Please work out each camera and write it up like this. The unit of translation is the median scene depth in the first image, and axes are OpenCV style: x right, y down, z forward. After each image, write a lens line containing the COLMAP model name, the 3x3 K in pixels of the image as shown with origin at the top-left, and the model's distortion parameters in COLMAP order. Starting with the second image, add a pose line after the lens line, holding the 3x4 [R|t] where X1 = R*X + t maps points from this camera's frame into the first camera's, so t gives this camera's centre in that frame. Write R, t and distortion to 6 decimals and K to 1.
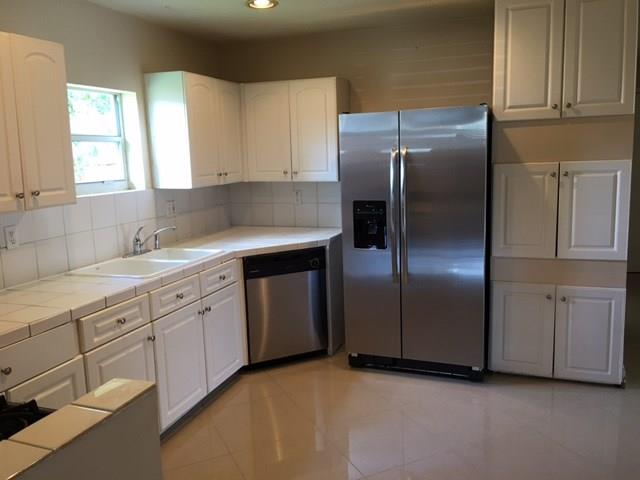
lens RADIAL K [[543.9, 0, 320.0], [0, 543.9, 240.0], [0, 0, 1]] dist [0.126060, -0.170483]
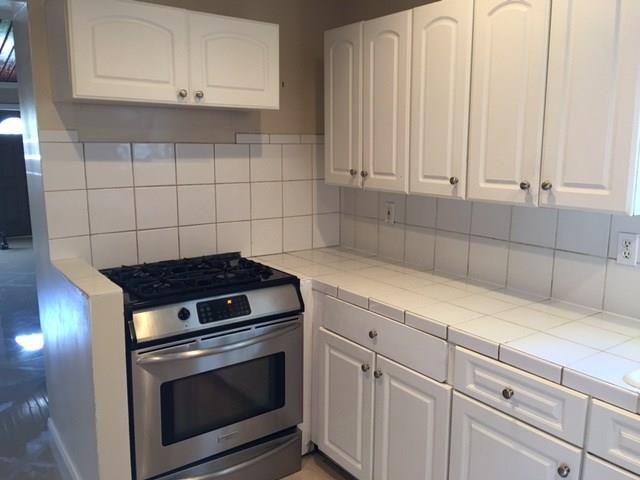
lens RADIAL K [[543.9, 0, 320.0], [0, 543.9, 240.0], [0, 0, 1]] dist [0.126060, -0.170483]
pose [[-0.563363, 0.176006, -0.807245, 0.242341], [-0.116490, 0.950365, 0.288507, -0.174838], [0.817956, 0.256570, -0.514897, 1.035773]]
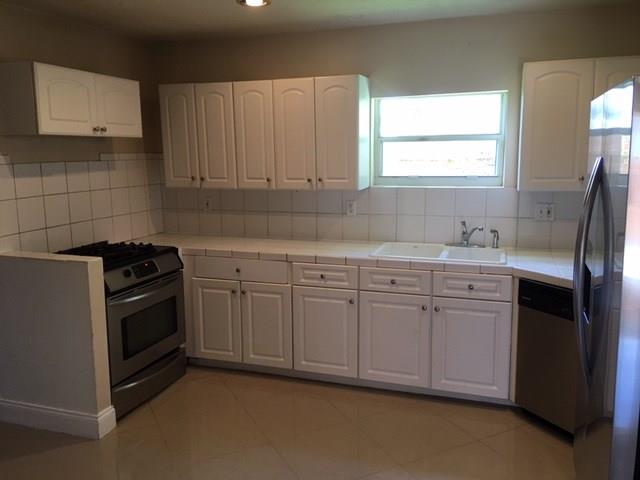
lens RADIAL K [[543.9, 0, 320.0], [0, 543.9, 240.0], [0, 0, 1]] dist [0.126060, -0.170483]
pose [[0.018063, 0.196141, -0.980409, 0.902502], [-0.147199, 0.970406, 0.191428, -0.189862], [0.988942, 0.140858, 0.046400, 0.855966]]
